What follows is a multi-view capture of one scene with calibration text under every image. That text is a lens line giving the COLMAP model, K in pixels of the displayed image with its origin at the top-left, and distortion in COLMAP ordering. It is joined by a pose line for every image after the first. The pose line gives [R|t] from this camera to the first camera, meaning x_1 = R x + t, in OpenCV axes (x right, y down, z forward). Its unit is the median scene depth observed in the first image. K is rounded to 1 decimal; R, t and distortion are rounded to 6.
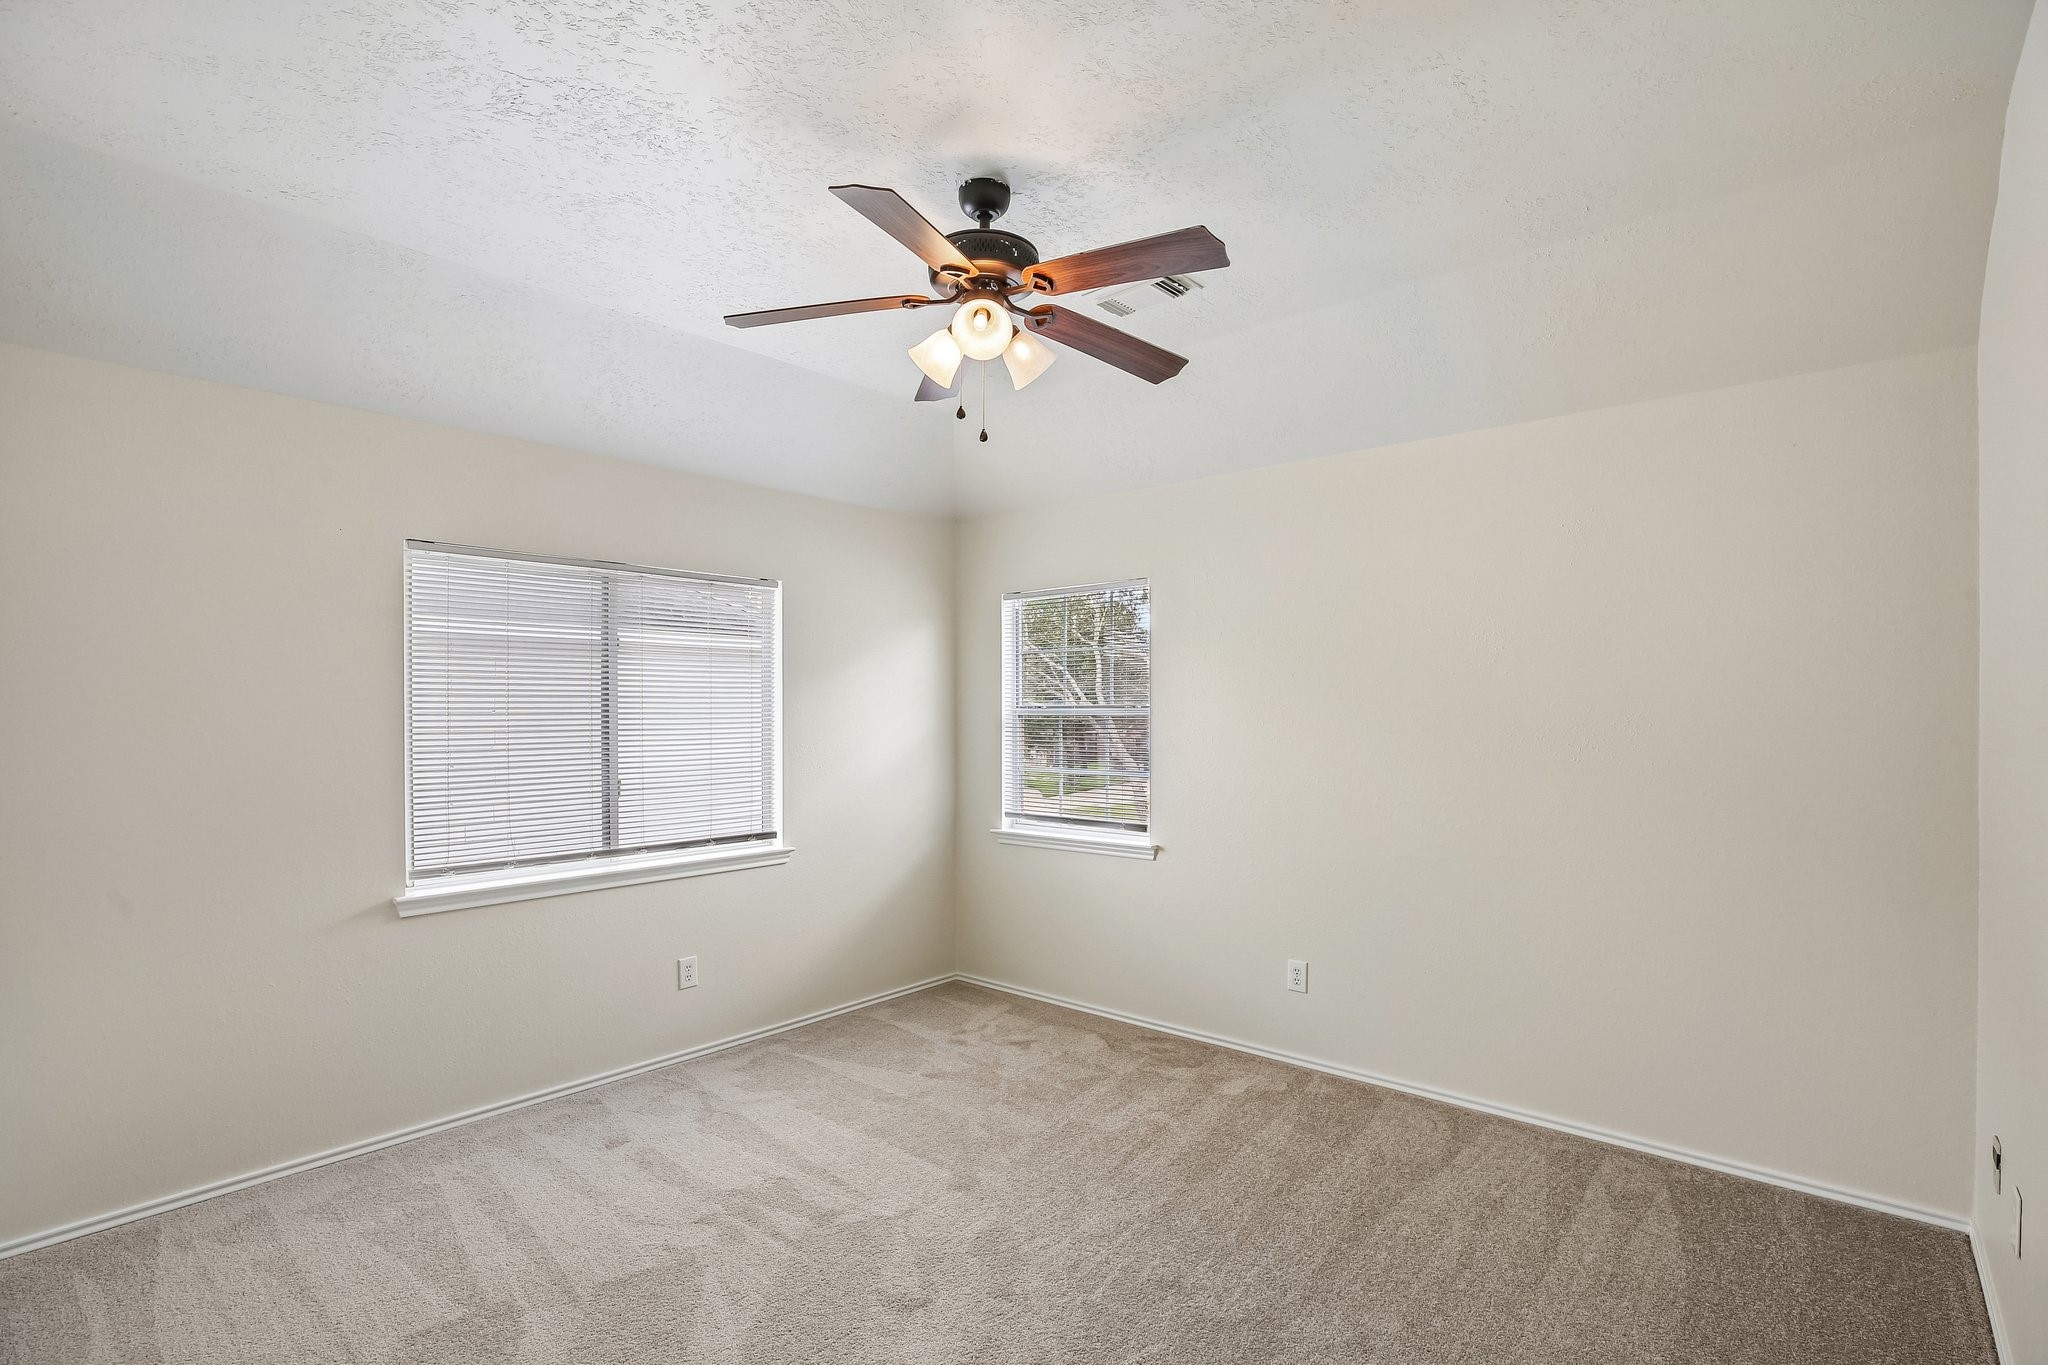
lens RADIAL K [[966.0, 0, 1025.3], [0, 966.0, 727.3], [0, 0, 1]] dist [-0.000264, 0.000020]
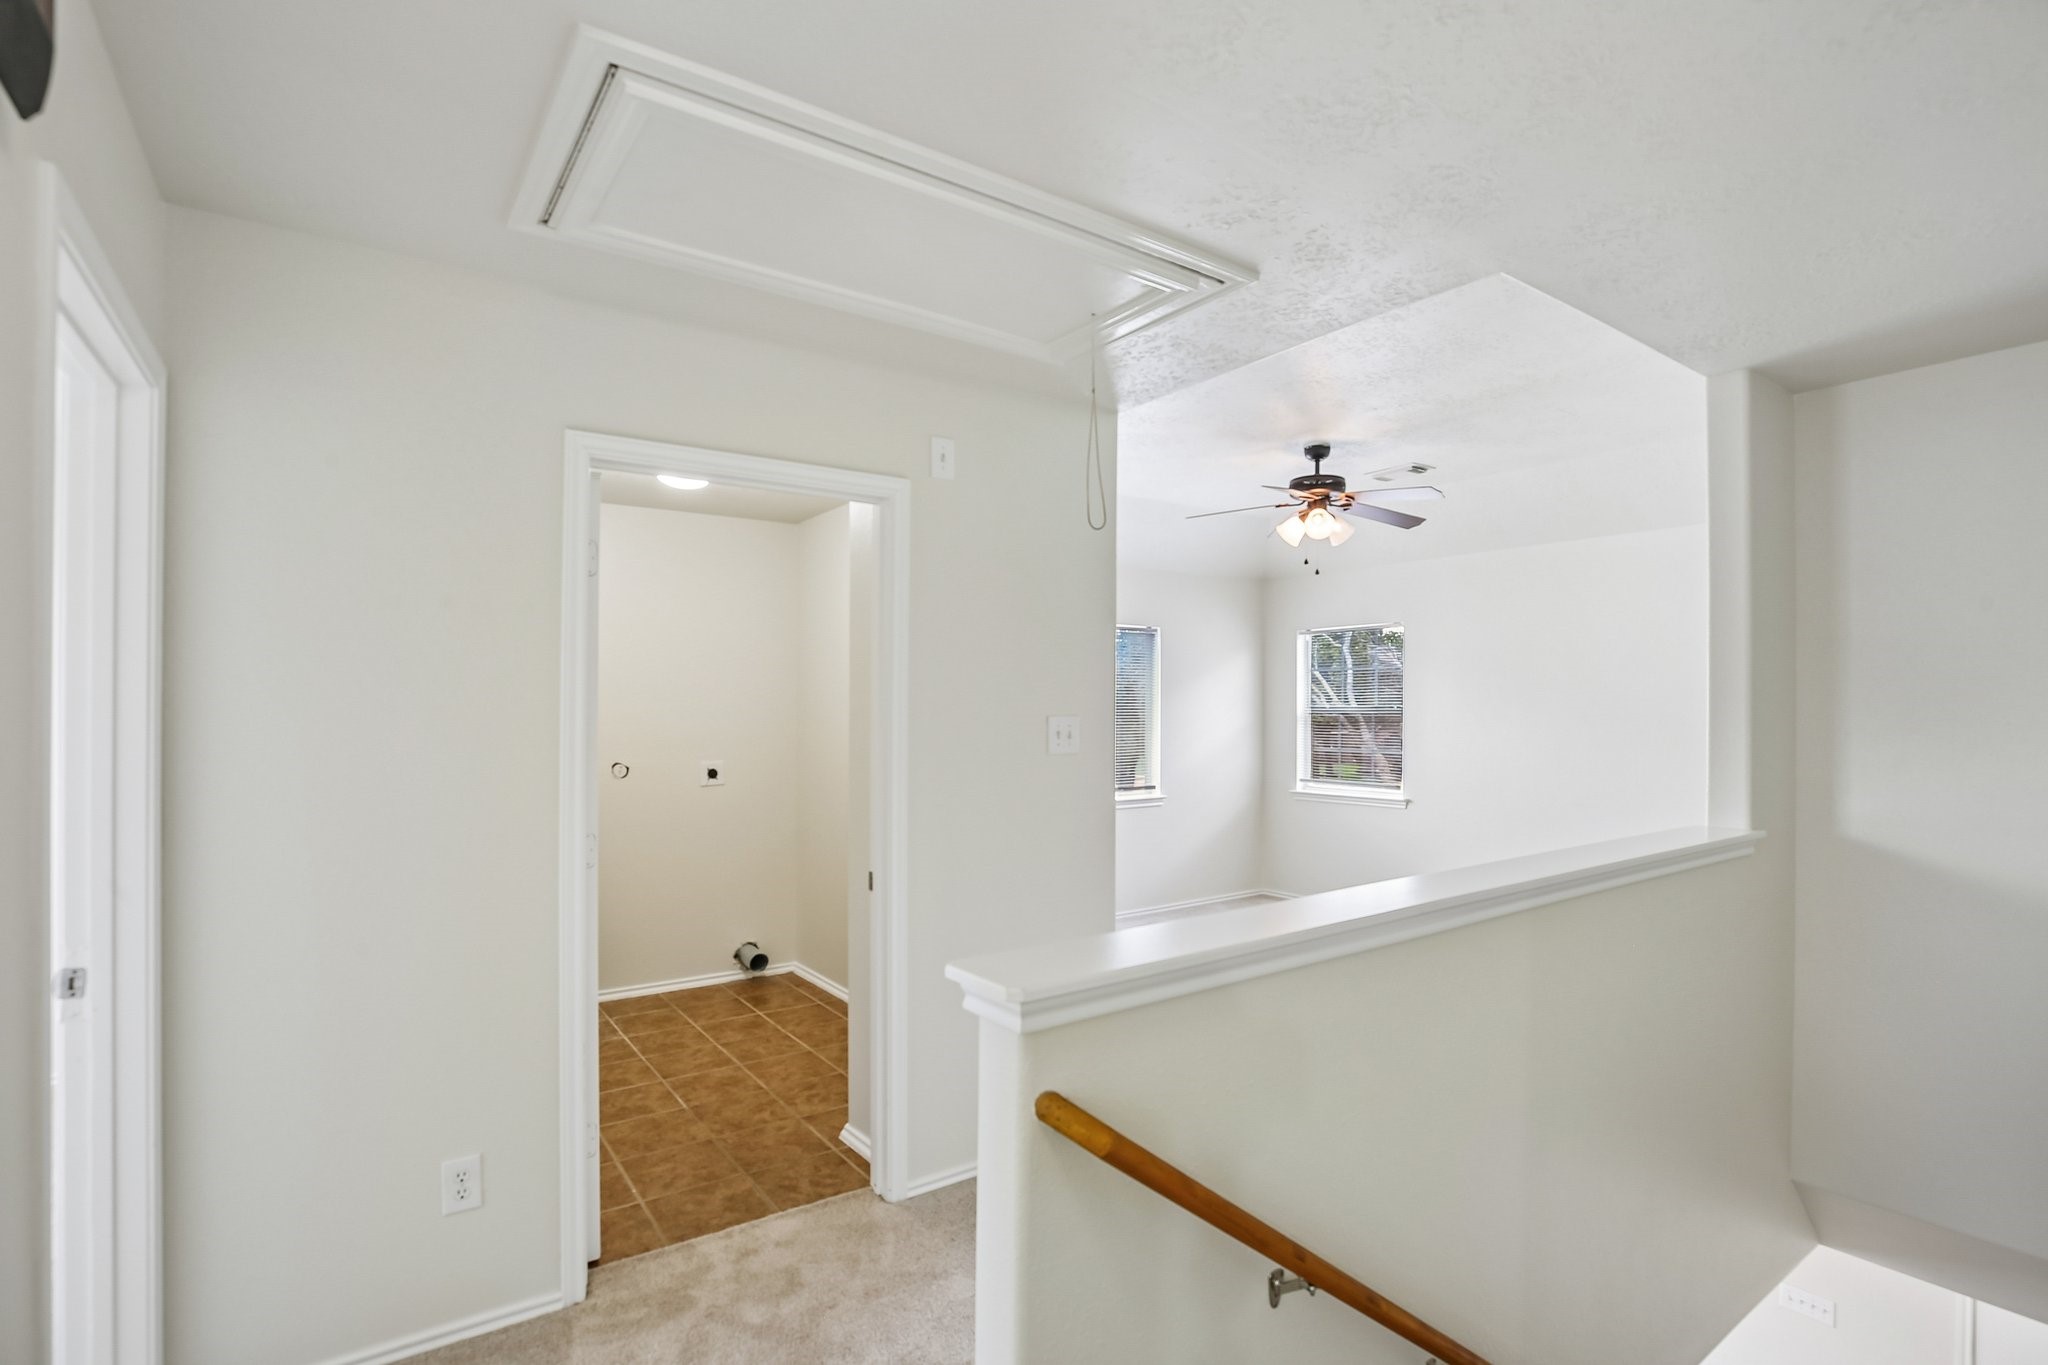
lens RADIAL K [[966.0, 0, 1025.3], [0, 966.0, 727.3], [0, 0, 1]] dist [-0.000264, 0.000020]
pose [[0.971157, 0.002885, -0.238422, -0.081672], [-0.002627, 0.999996, 0.001398, 0.009108], [0.238425, -0.000731, 0.971161, -0.589271]]
